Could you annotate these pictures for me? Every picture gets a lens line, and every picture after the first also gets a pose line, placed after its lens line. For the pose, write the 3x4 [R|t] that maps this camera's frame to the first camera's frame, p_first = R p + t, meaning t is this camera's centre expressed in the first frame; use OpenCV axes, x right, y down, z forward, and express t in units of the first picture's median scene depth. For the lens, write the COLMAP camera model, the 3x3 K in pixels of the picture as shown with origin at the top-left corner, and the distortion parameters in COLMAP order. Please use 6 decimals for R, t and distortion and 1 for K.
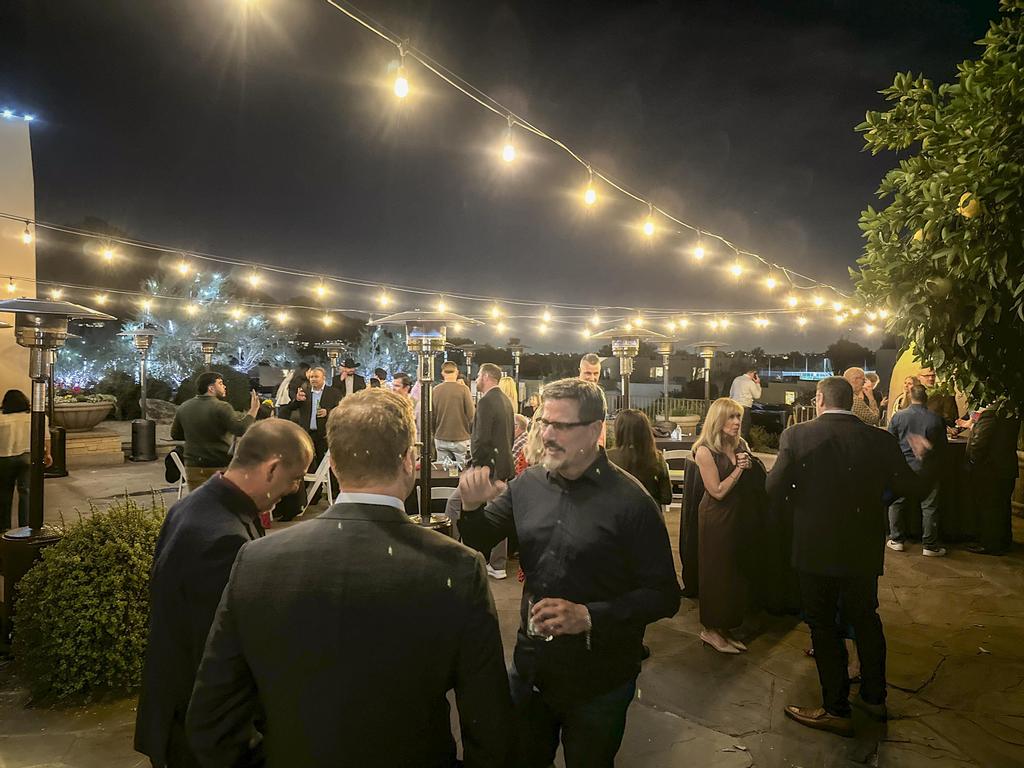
lens RADIAL K [[747.6, 0, 507.0], [0, 747.6, 380.9], [0, 0, 1]] dist [0.023272, -0.022026]
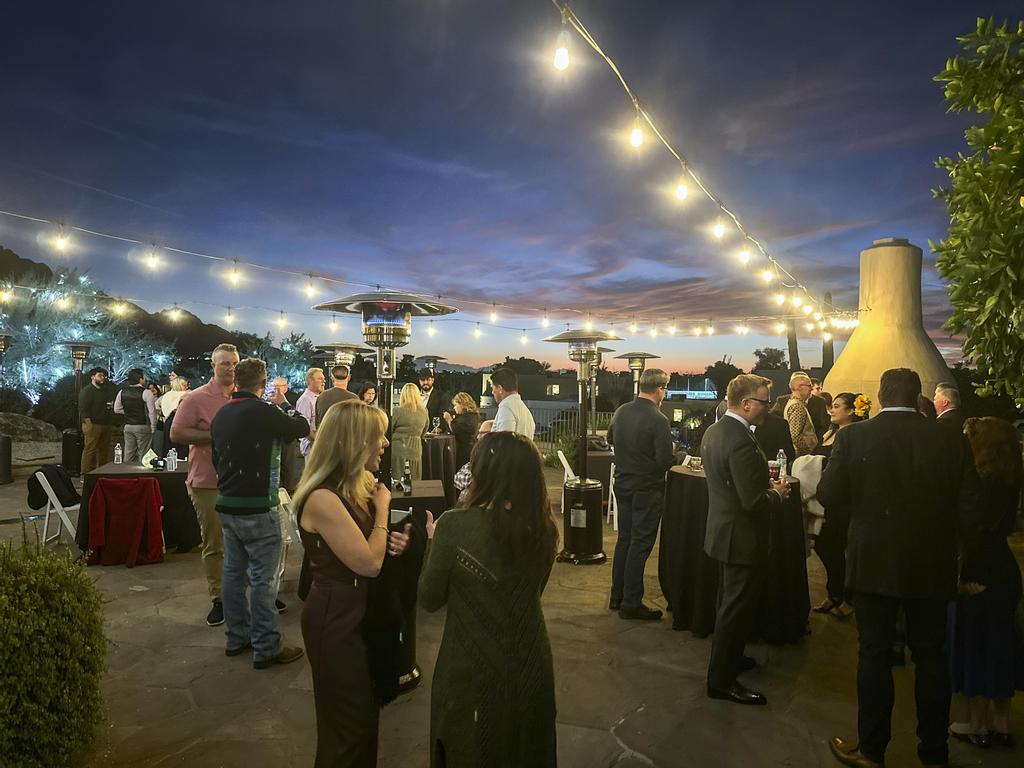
lens RADIAL K [[747.6, 0, 512.7], [0, 747.6, 386.2], [0, 0, 1]] dist [0.023272, -0.022026]
pose [[0.987775, 0.006886, 0.155732, -0.067463], [-0.004050, 0.999820, -0.018517, 0.015570], [-0.155831, 0.017660, 0.987626, 0.115037]]
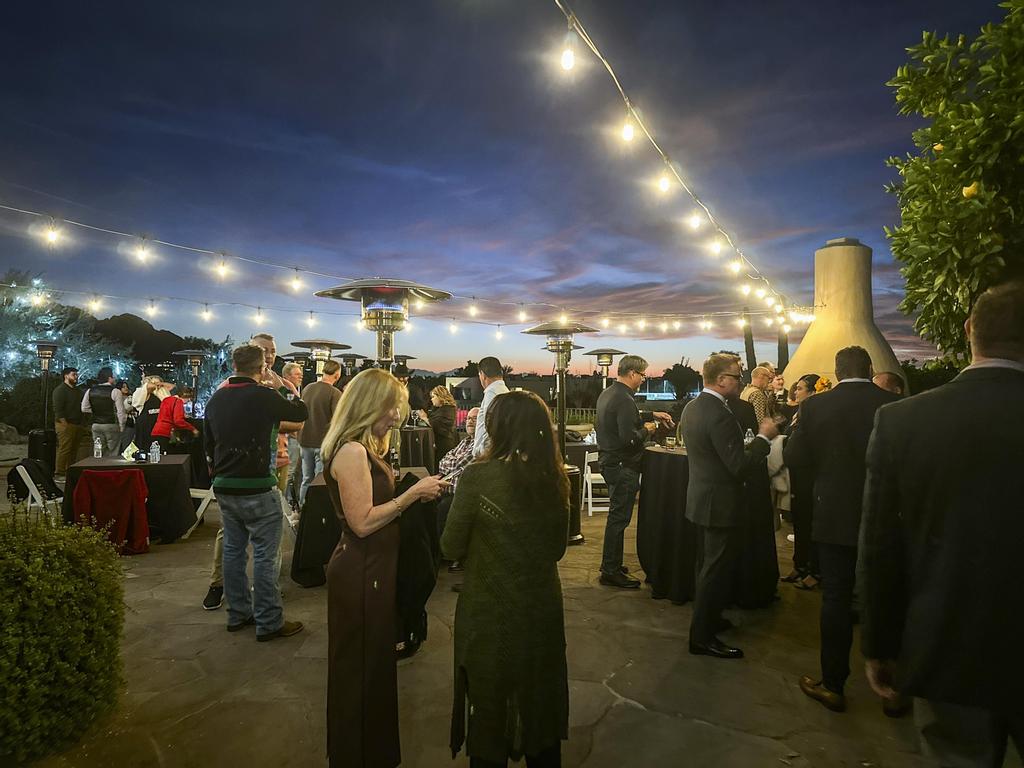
lens RADIAL K [[747.6, 0, 514.9], [0, 747.6, 380.1], [0, 0, 1]] dist [0.023272, -0.022026]
pose [[0.977526, 0.001500, 0.210811, -0.097843], [0.005514, 0.999451, -0.032681, 0.034747], [-0.210744, 0.033109, 0.976980, 0.084724]]
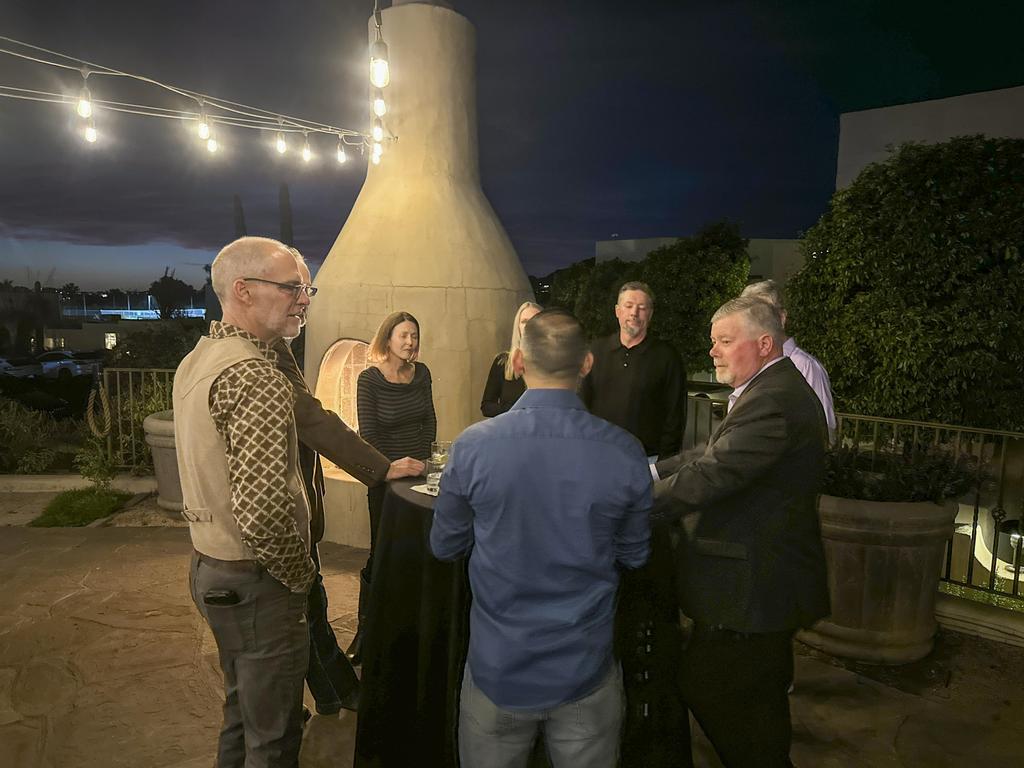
lens RADIAL K [[747.6, 0, 509.0], [0, 747.6, 384.0], [0, 0, 1]] dist [0.023272, -0.022026]
pose [[0.663342, -0.078610, 0.744176, 0.334888], [0.015250, 0.995681, 0.091583, 0.003179], [-0.748161, -0.049402, 0.661675, 0.817380]]
